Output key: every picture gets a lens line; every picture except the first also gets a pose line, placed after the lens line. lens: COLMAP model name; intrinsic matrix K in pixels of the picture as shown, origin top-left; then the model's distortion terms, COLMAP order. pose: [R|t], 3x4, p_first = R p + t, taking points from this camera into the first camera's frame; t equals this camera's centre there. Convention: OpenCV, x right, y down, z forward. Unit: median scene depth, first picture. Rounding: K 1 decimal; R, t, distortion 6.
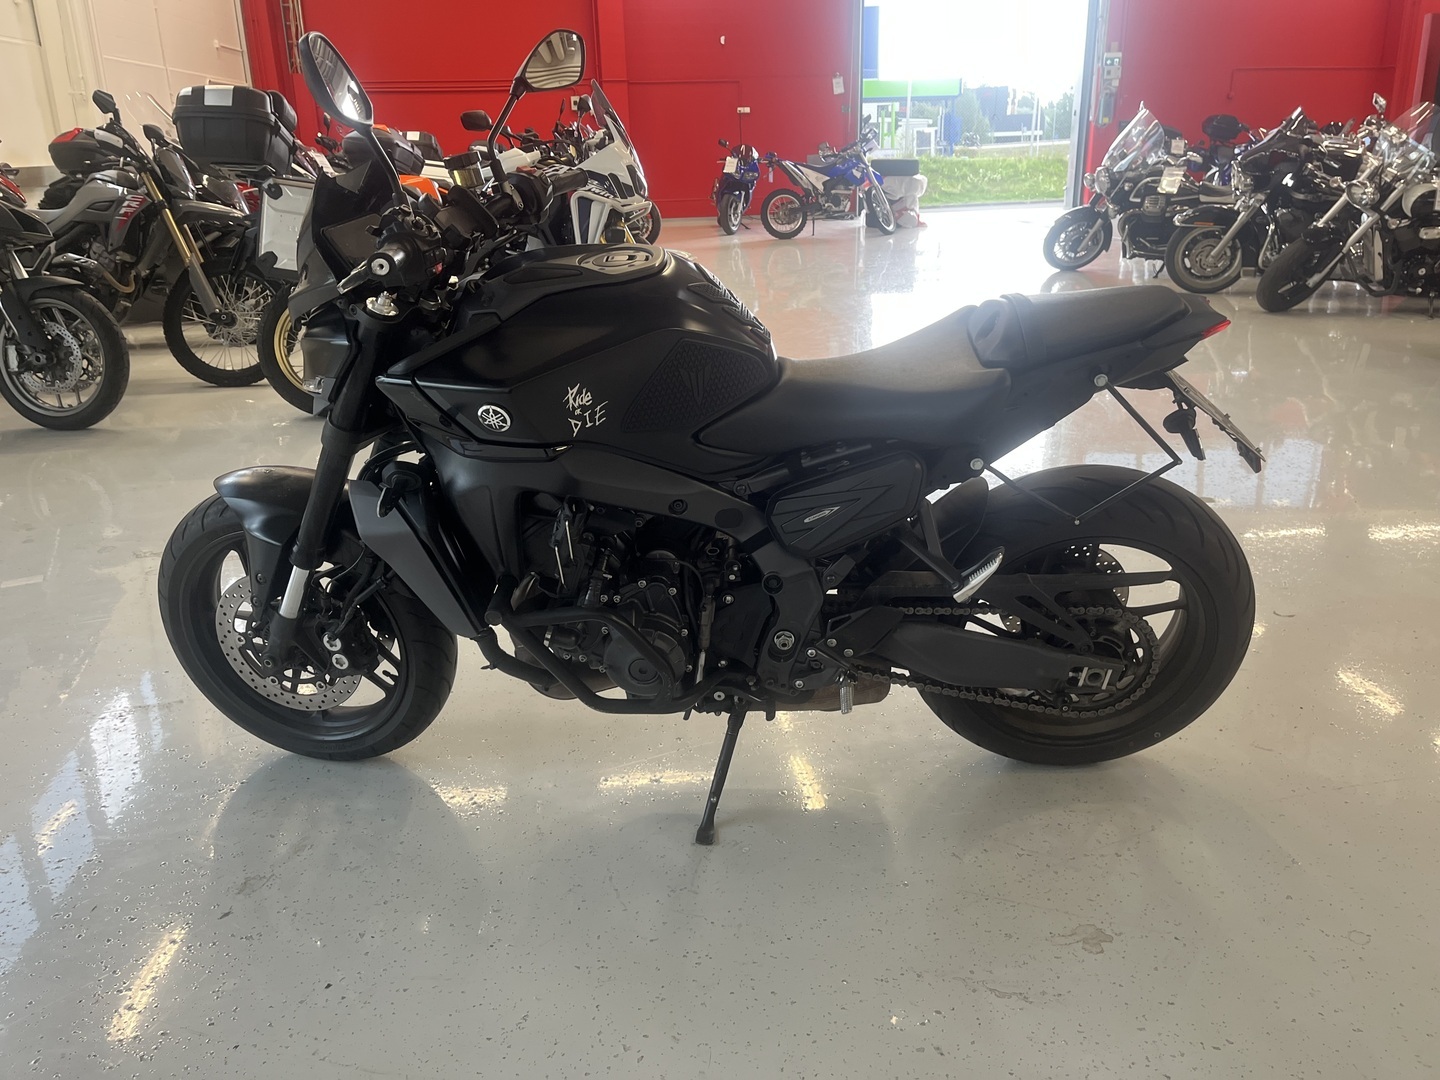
lens RADIAL K [[1086.8, 0, 718.4], [0, 1086.8, 542.7], [0, 0, 1]] dist [0.043031, -0.036689]
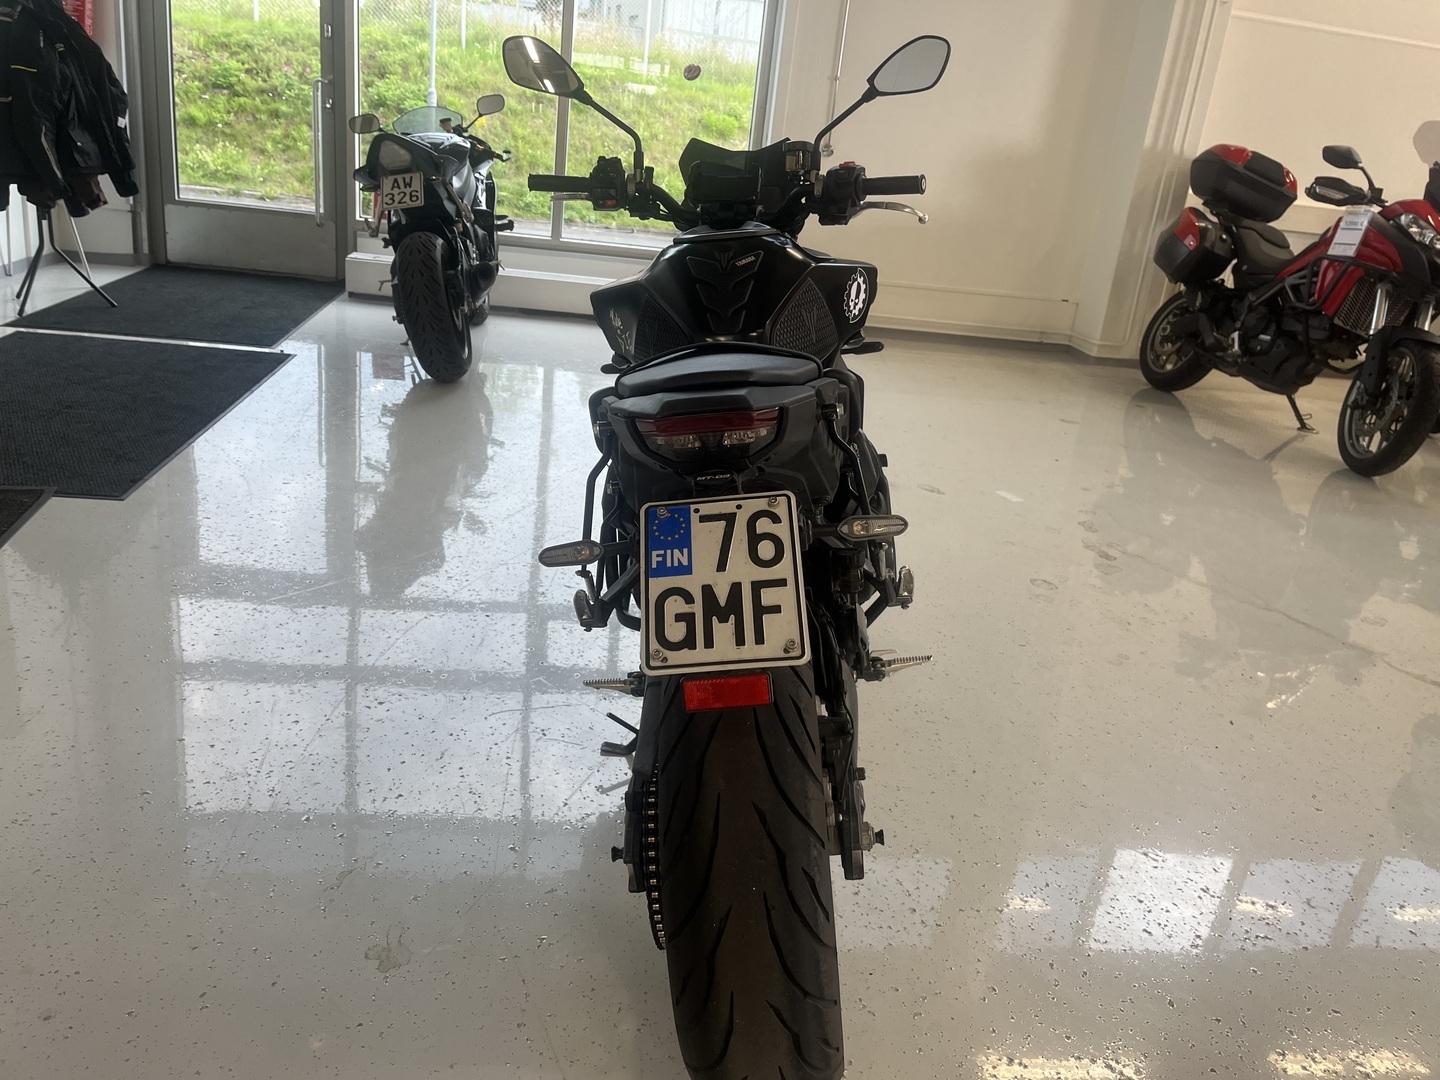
lens RADIAL K [[1086.8, 0, 745.2], [0, 1086.8, 535.2], [0, 0, 1]] dist [0.043031, -0.036689]
pose [[0.038505, 0.369656, -0.928370, 0.364246], [-0.444636, 0.838355, 0.315373, -0.123166], [0.894883, 0.400643, 0.196643, 0.313611]]
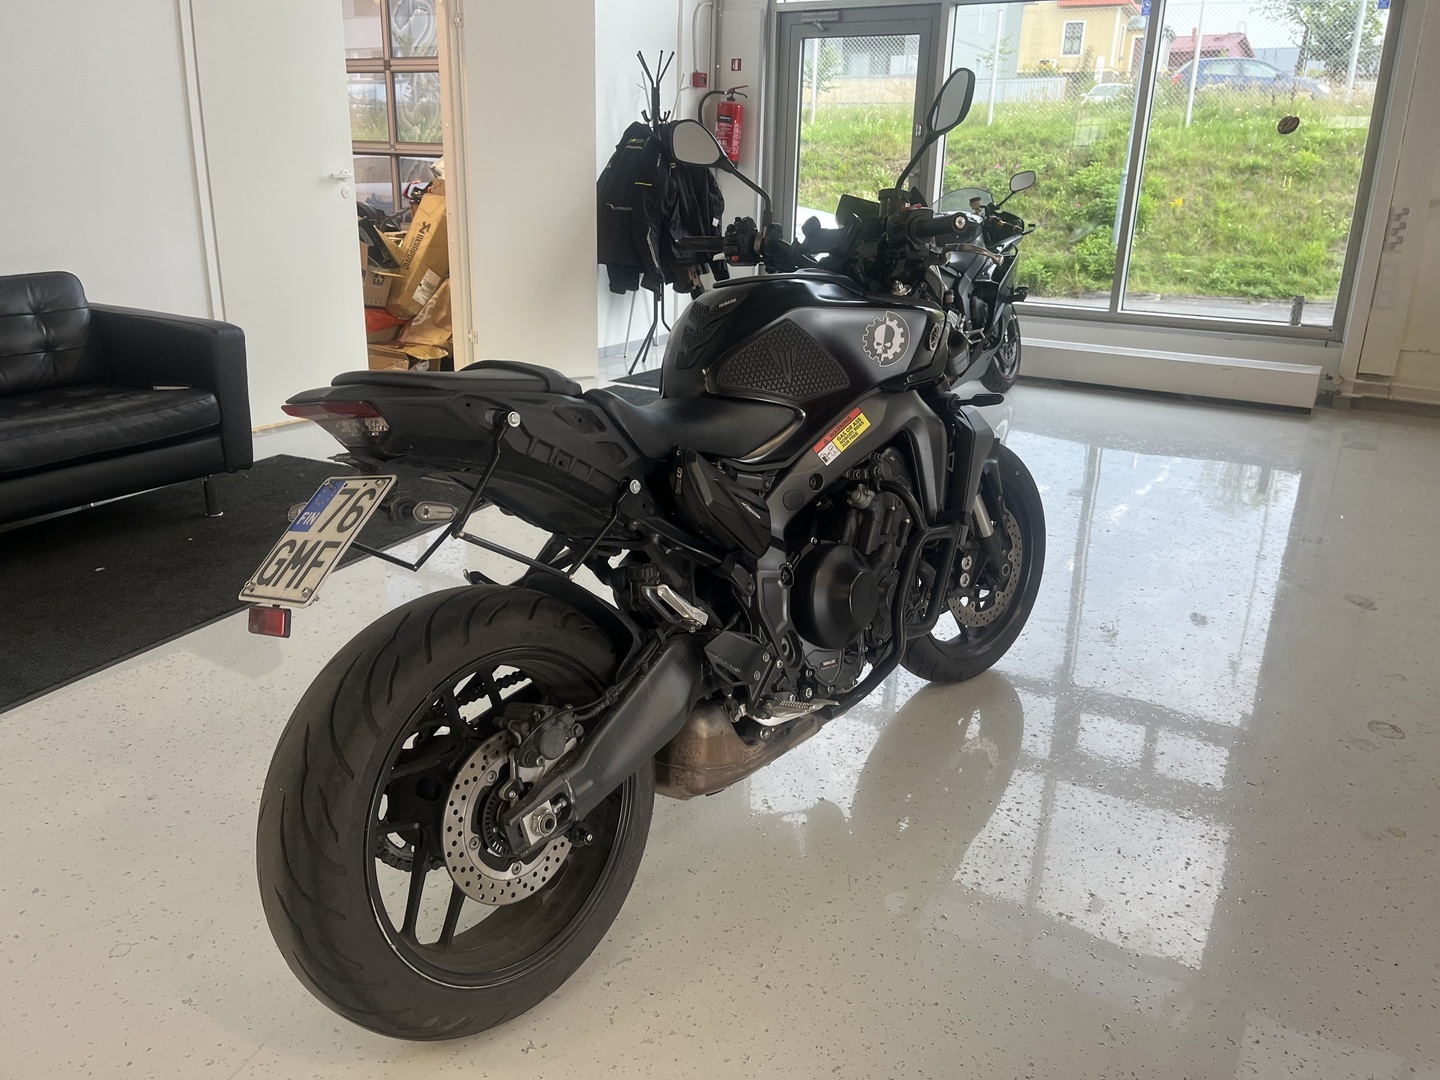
lens RADIAL K [[1086.8, 0, 721.4], [0, 1086.8, 537.6], [0, 0, 1]] dist [0.043031, -0.036689]
pose [[-0.581069, 0.268814, -0.768178, 0.314130], [-0.292136, 0.812080, 0.505156, -0.209749], [0.759615, 0.517943, -0.393345, 0.536435]]
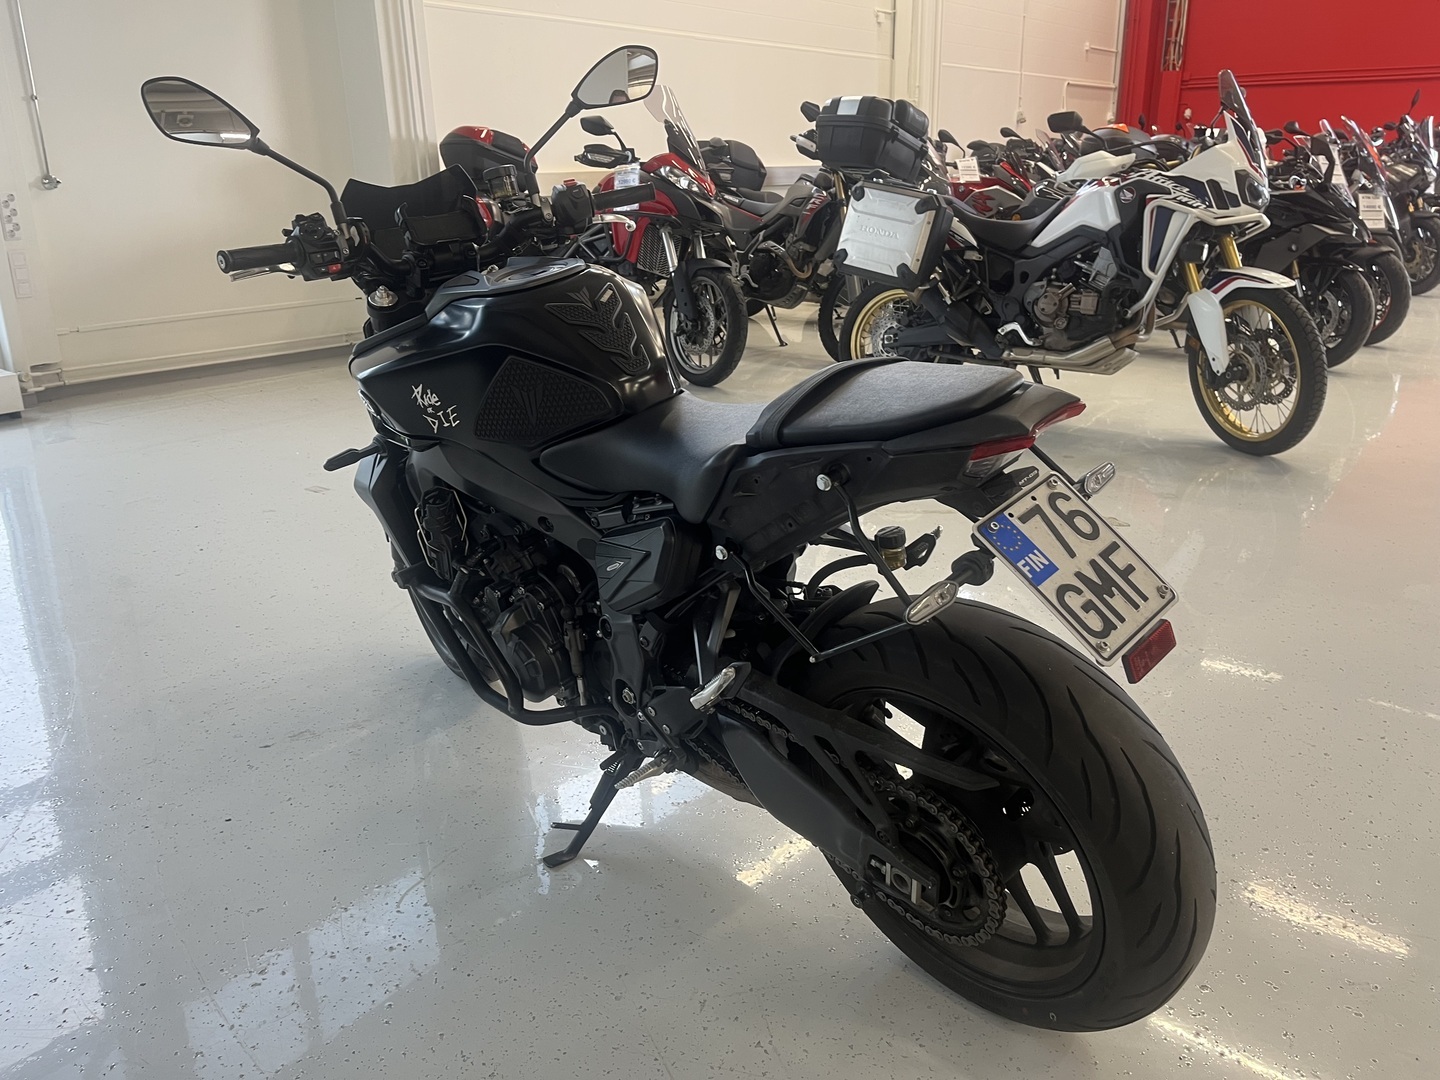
lens RADIAL K [[1086.8, 0, 712.2], [0, 1086.8, 533.9], [0, 0, 1]] dist [0.043031, -0.036689]
pose [[0.708352, 0.235058, -0.665571, 0.263867], [-0.237971, 0.967247, 0.088333, -0.053278], [0.664535, 0.095816, 0.741089, 0.130731]]
